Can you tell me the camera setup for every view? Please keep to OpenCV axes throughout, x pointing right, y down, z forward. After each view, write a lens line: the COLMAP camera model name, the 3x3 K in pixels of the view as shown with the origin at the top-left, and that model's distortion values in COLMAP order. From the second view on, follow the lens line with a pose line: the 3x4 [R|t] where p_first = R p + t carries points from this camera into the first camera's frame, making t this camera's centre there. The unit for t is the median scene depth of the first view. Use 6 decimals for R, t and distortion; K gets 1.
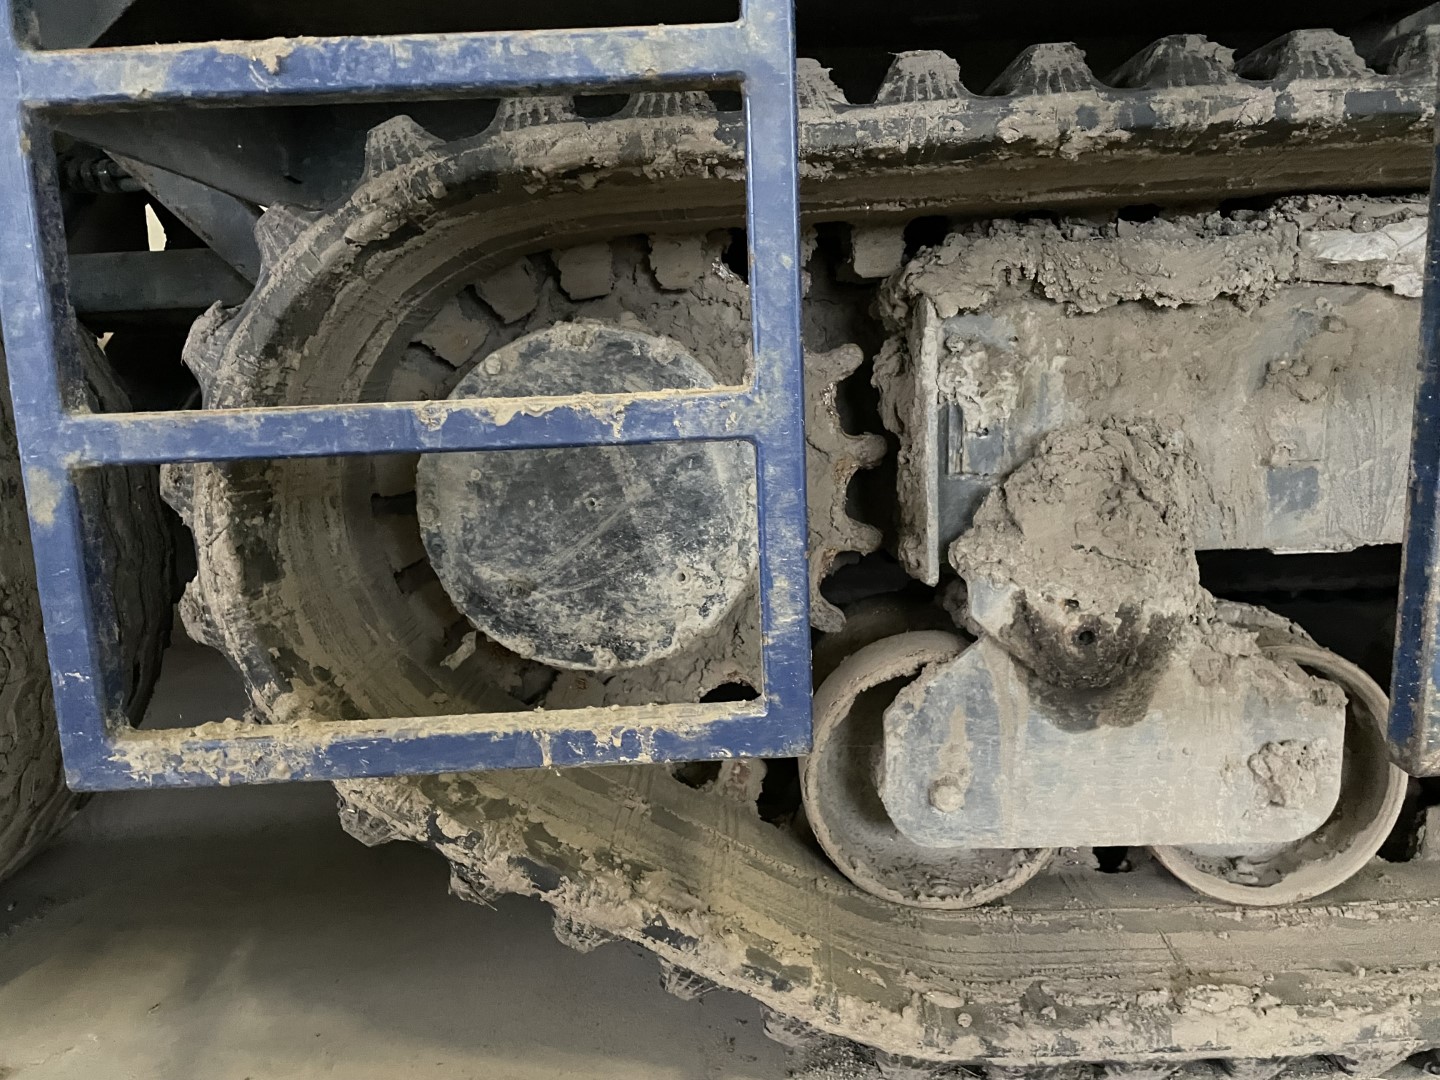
lens RADIAL K [[1162.7, 0, 723.7], [0, 1162.7, 540.2], [0, 0, 1]] dist [0.044874, -0.109758]
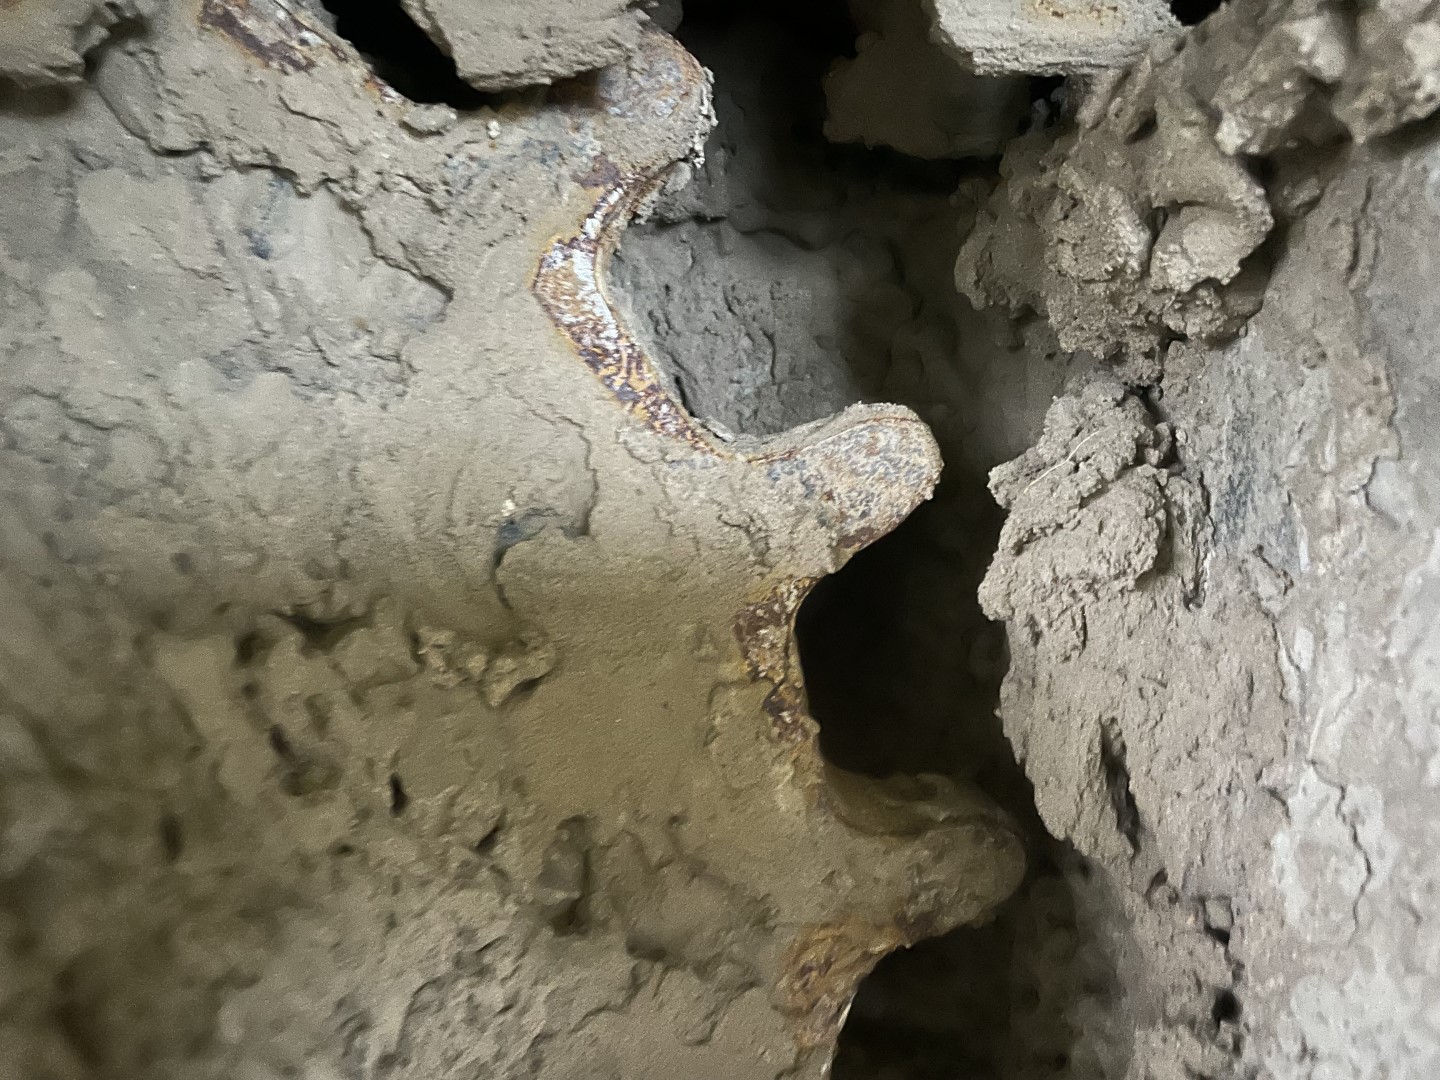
lens RADIAL K [[1162.7, 0, 716.9], [0, 1162.7, 539.9], [0, 0, 1]] dist [0.044874, -0.109758]
pose [[0.998608, 0.043878, 0.029284, 0.073132], [-0.043458, 0.998945, -0.014814, -0.141133], [-0.029903, 0.013520, 0.999461, 0.798182]]
